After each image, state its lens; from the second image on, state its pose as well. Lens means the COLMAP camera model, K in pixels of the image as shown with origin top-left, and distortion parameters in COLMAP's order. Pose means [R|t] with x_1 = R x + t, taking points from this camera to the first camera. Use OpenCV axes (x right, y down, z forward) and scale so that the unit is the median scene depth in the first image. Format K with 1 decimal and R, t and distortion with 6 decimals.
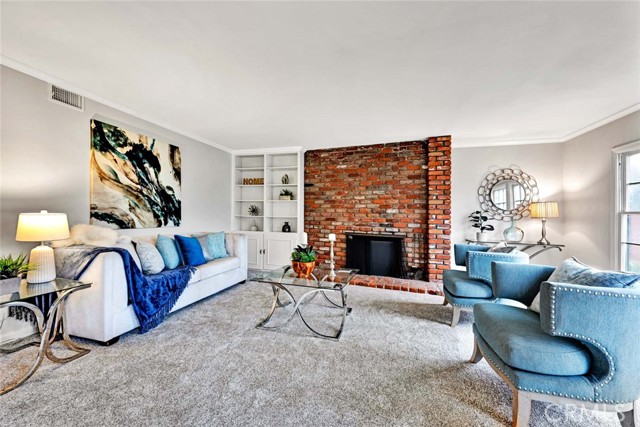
lens RADIAL K [[271.1, 0, 320.2], [0, 271.1, 216.1], [0, 0, 1]] dist [0.000695, 0.000049]
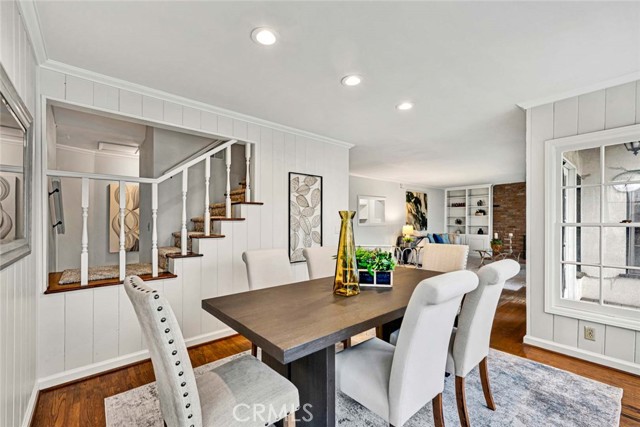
lens RADIAL K [[277.3, 0, 323.3], [0, 277.3, 228.8], [0, 0, 1]] dist [0.000576, 0.000006]
pose [[0.837715, -0.002138, -0.546103, -0.002963], [0.013854, 0.999754, 0.017338, -0.019448], [0.545931, -0.022090, 0.837539, -1.008525]]
